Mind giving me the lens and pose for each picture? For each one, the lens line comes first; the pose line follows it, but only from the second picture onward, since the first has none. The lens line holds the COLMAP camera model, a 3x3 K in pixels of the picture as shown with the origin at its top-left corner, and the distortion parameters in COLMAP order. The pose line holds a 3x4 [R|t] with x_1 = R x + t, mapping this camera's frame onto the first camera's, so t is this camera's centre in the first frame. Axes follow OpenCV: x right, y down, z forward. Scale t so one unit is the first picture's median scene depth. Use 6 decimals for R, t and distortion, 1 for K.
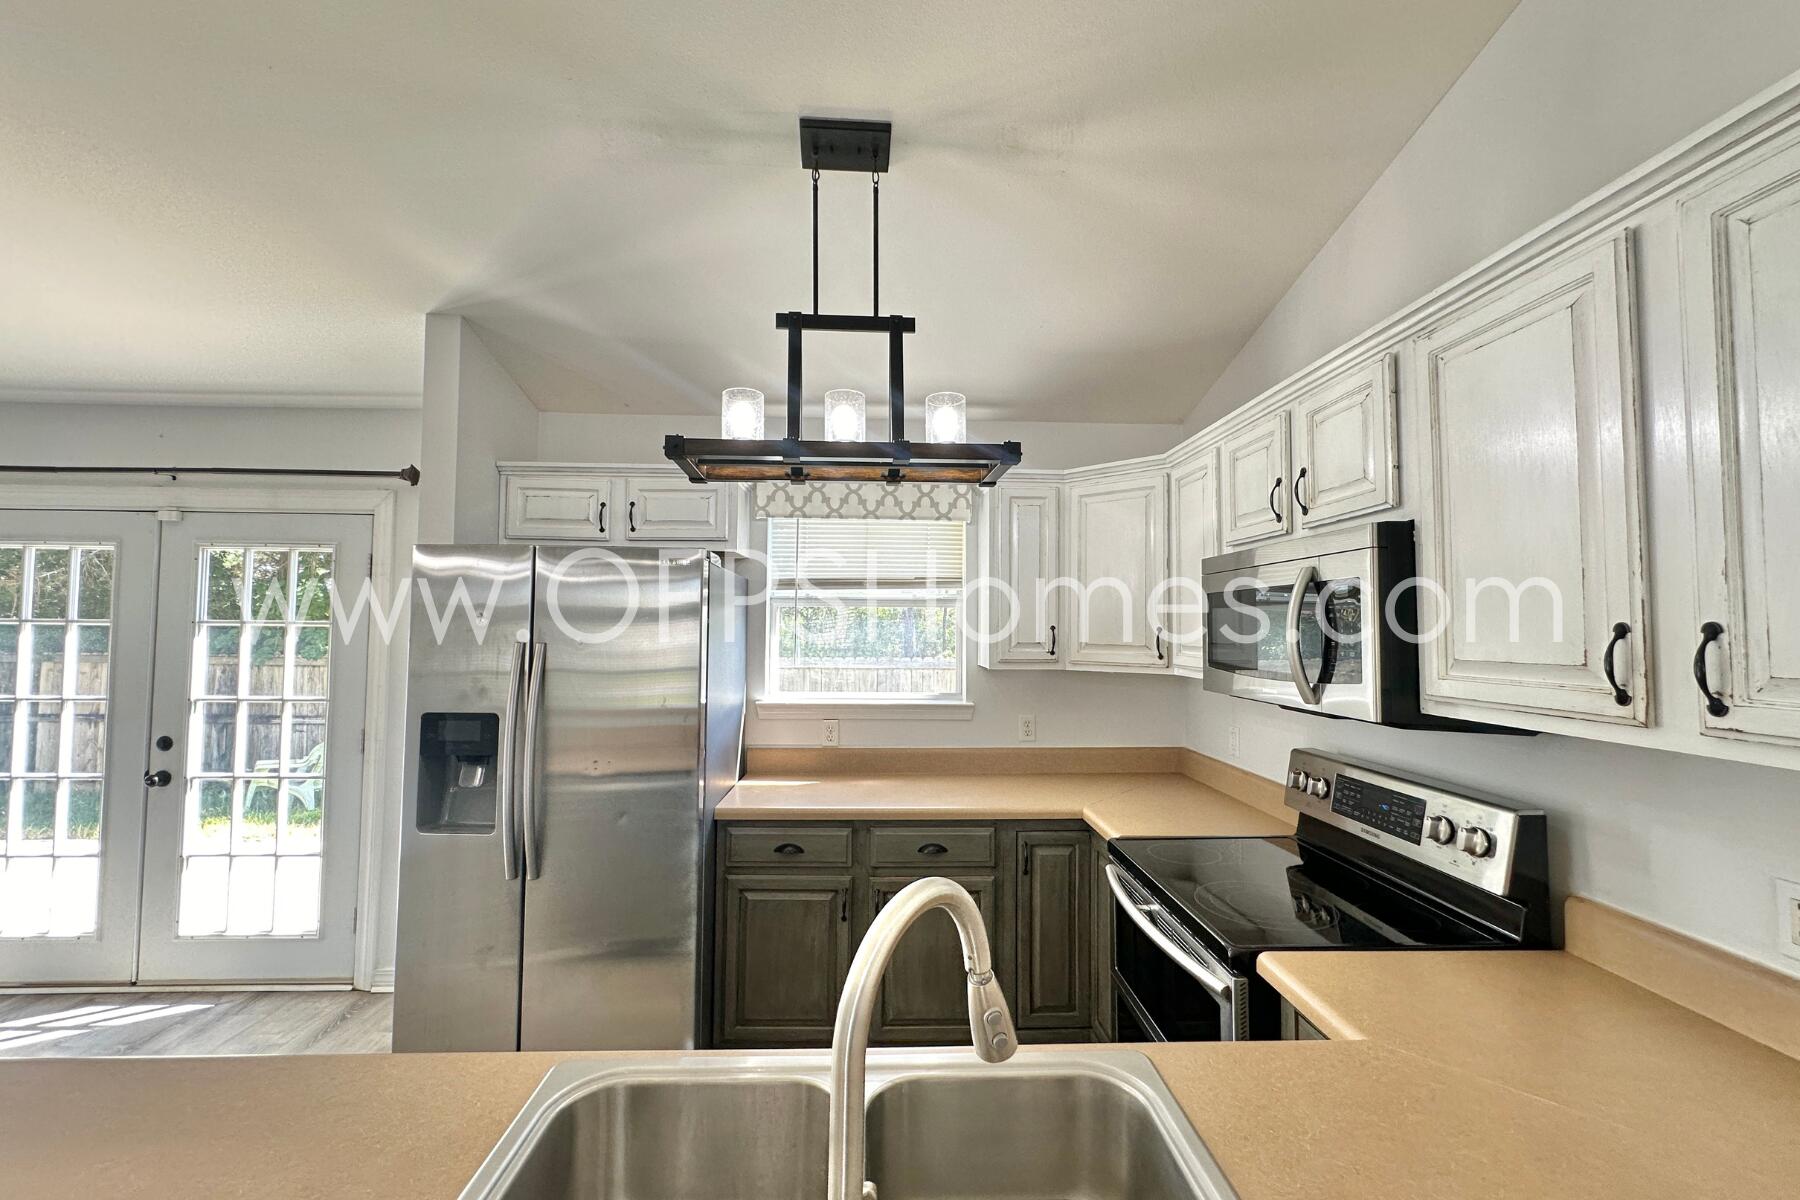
lens RADIAL K [[747.0, 0, 900.7], [0, 747.0, 601.2], [0, 0, 1]] dist [-0.001655, 0.000718]
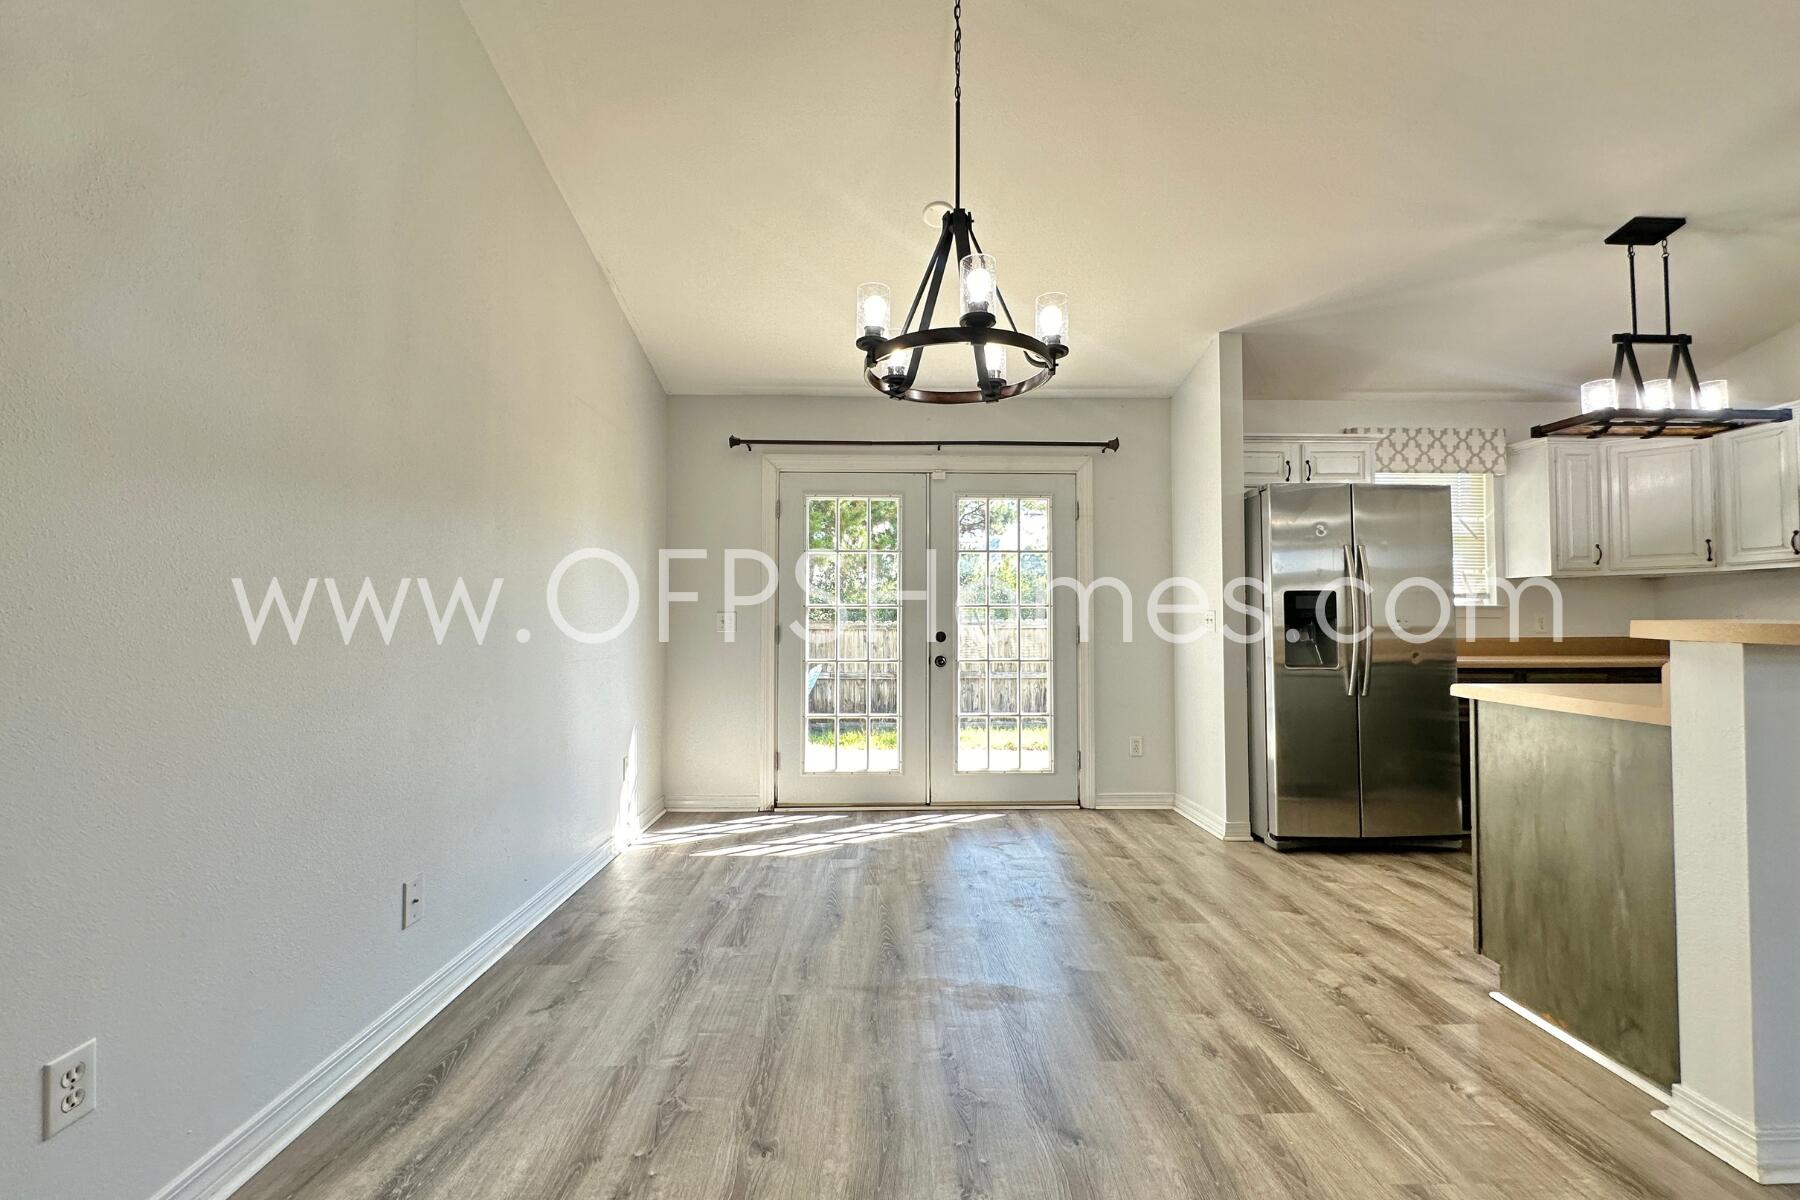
lens RADIAL K [[747.0, 0, 901.2], [0, 747.0, 600.1], [0, 0, 1]] dist [-0.001655, 0.000718]
pose [[0.999850, -0.010670, -0.013646, -1.054694], [0.010879, 0.999823, 0.015347, 0.099807], [0.013480, -0.015493, 0.999789, -0.421334]]
